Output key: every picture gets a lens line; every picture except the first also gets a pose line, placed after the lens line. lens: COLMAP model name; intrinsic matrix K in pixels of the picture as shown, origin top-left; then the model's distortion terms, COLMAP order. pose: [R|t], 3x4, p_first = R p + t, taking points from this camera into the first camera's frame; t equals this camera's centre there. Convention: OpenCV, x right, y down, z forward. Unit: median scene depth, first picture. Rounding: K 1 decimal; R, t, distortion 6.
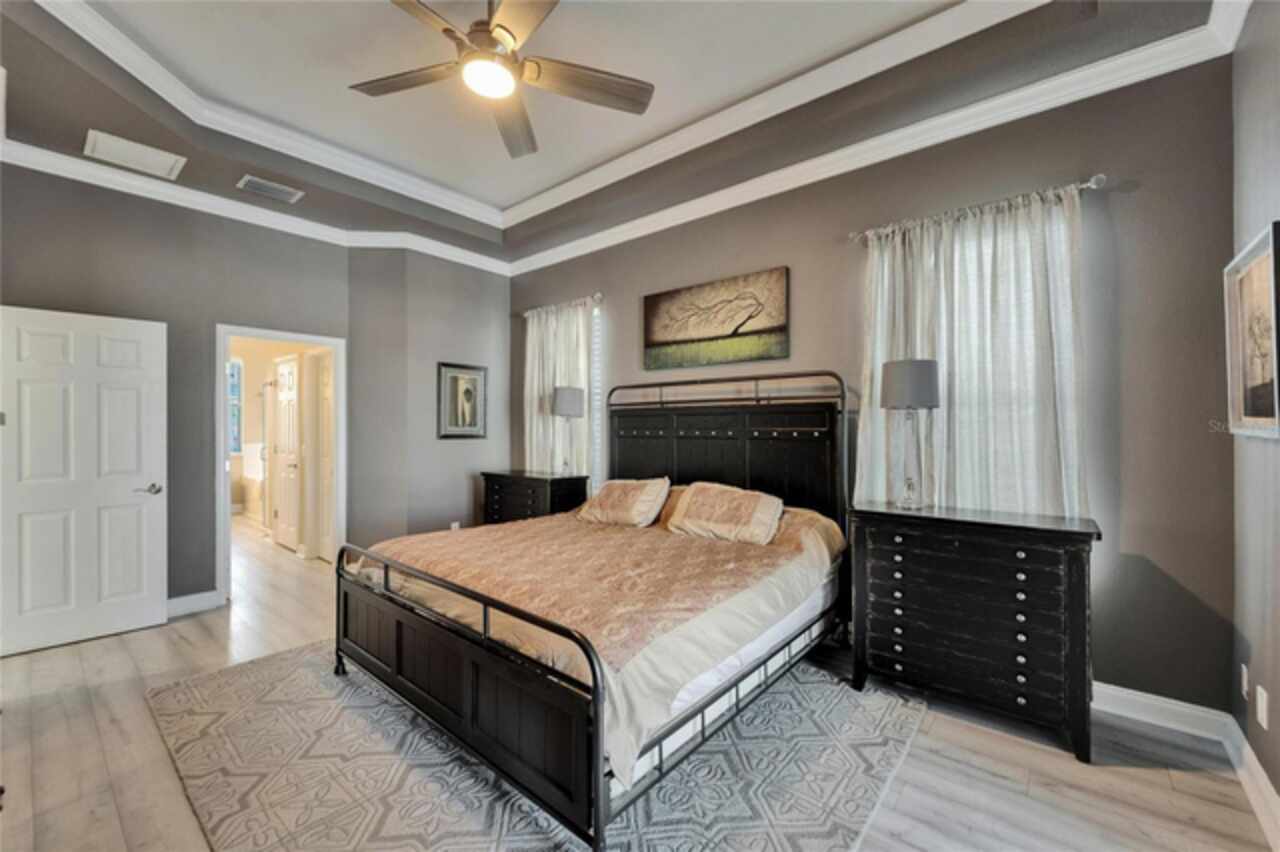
lens RADIAL K [[518.2, 0, 643.1], [0, 518.2, 427.4], [0, 0, 1]] dist [-0.001682, 0.000318]
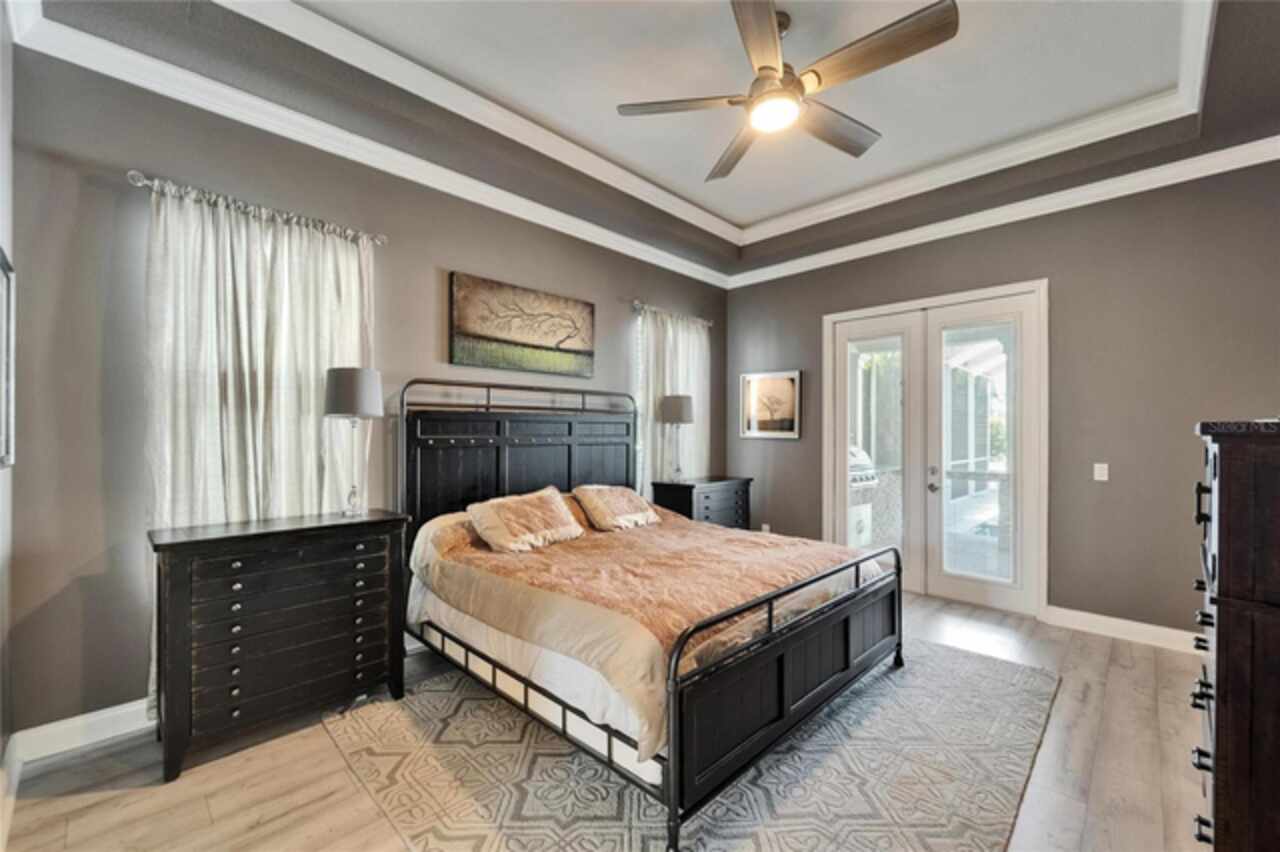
lens RADIAL K [[518.2, 0, 630.9], [0, 518.2, 433.7], [0, 0, 1]] dist [-0.001682, 0.000318]
pose [[0.082521, 0.003011, 0.996585, -0.837934], [0.001488, 0.999994, -0.003145, 0.000472], [-0.996588, 0.001742, 0.082516, 0.721538]]
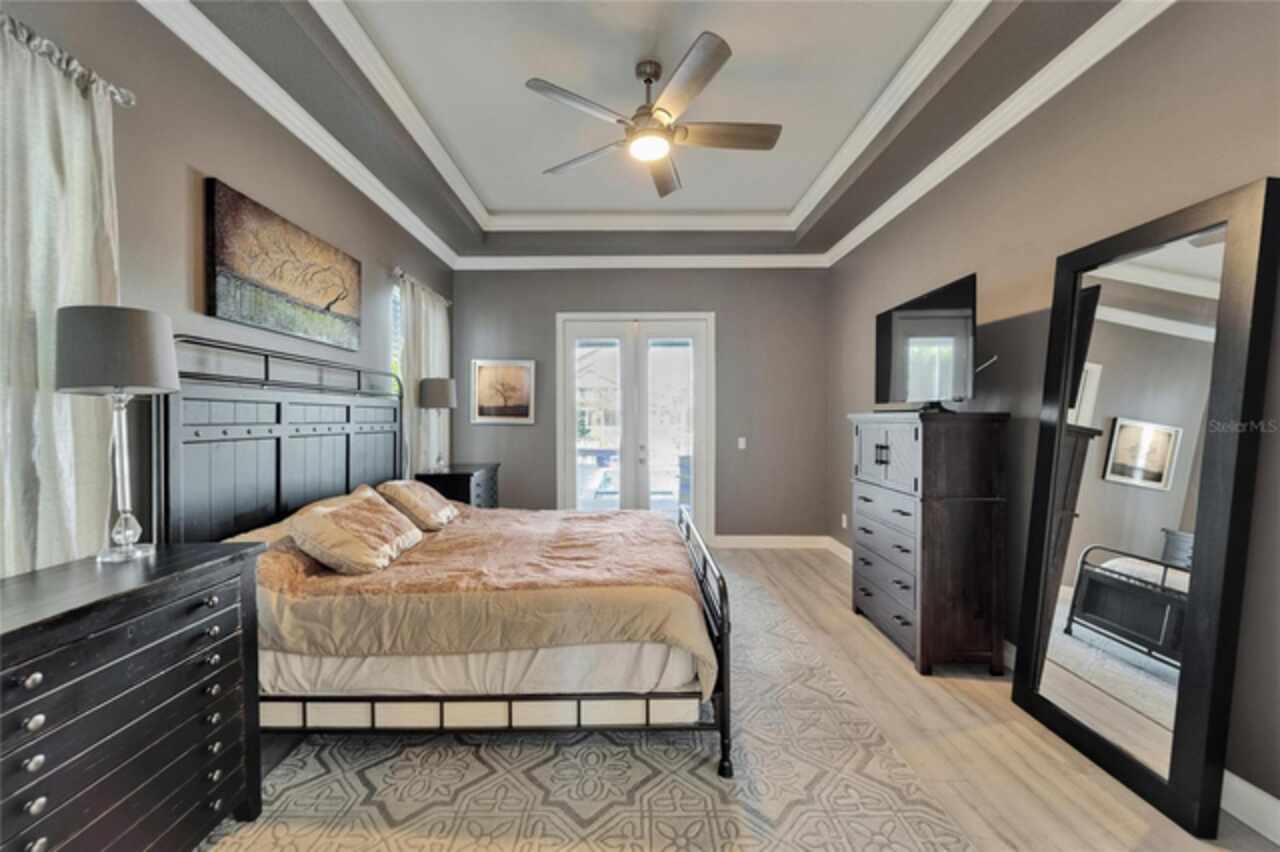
lens RADIAL K [[518.2, 0, 634.2], [0, 518.2, 422.3], [0, 0, 1]] dist [-0.001682, 0.000318]
pose [[-0.643737, 0.000935, 0.765247, -0.747938], [0.007270, 0.999962, 0.004895, -0.000099], [-0.765213, 0.008714, -0.643719, 1.106117]]
